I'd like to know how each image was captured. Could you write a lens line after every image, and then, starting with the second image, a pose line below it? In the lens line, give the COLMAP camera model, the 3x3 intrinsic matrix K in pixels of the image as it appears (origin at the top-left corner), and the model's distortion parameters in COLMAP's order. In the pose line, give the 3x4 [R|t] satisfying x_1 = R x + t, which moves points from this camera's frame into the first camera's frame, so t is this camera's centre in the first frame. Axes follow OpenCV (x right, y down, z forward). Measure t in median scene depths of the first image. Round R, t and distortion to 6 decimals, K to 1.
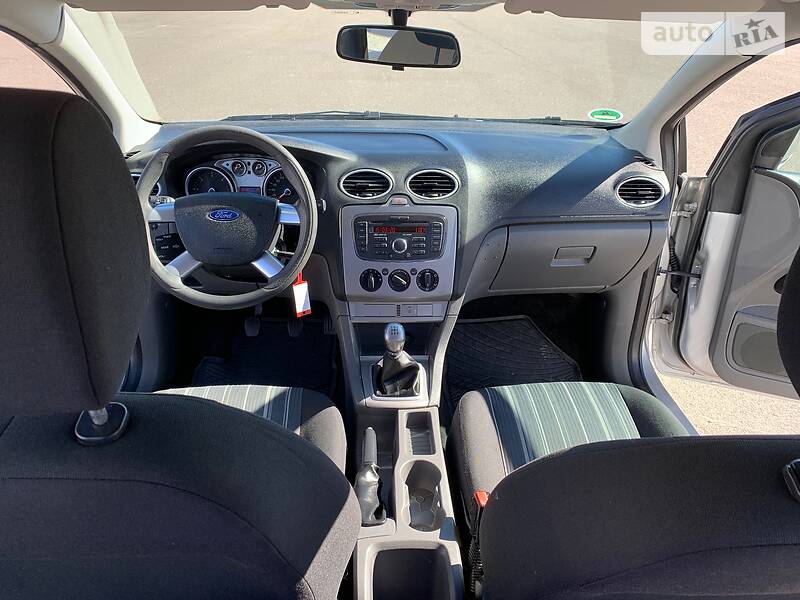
lens RADIAL K [[608.7, 0, 394.5], [0, 608.7, 305.3], [0, 0, 1]] dist [0.004772, -0.011346]
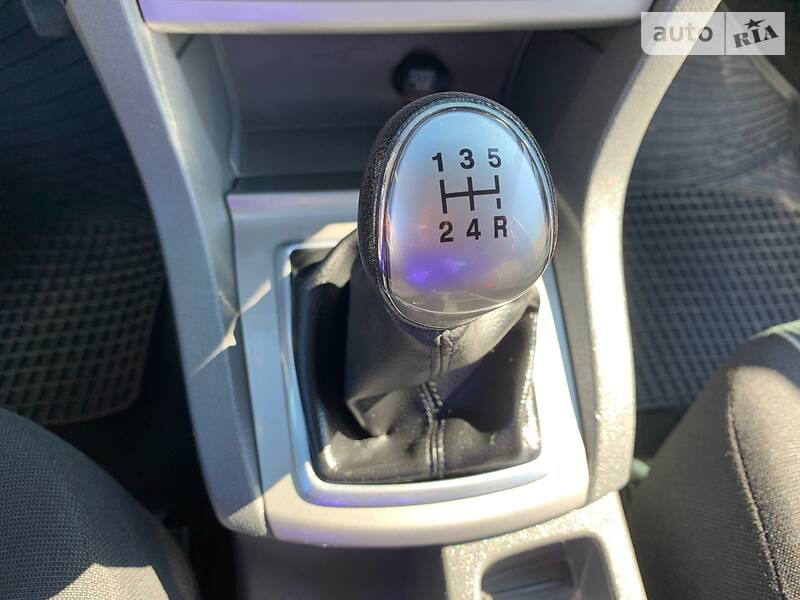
lens RADIAL K [[608.7, 0, 404.1], [0, 608.7, 293.7], [0, 0, 1]] dist [0.004772, -0.011346]
pose [[0.994178, -0.047207, 0.096862, -0.019698], [-0.008629, 0.861156, 0.508268, 0.004257], [-0.107407, -0.506145, 0.855734, 0.834179]]
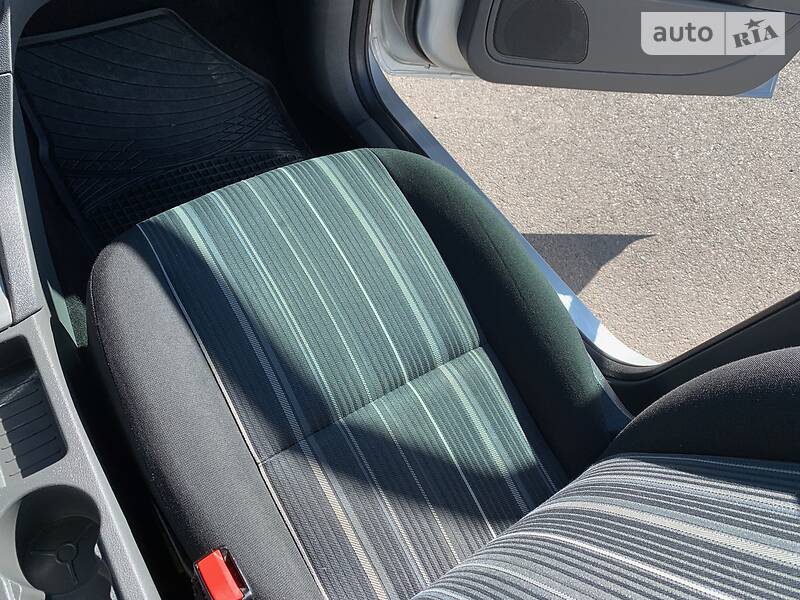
lens RADIAL K [[608.7, 0, 400.7], [0, 608.7, 285.4], [0, 0, 1]] dist [0.004772, -0.011346]
pose [[0.842310, -0.338719, 0.419266, 0.109346], [0.086413, 0.852669, 0.515255, -0.051386], [-0.532022, -0.397775, 0.747481, 0.524597]]
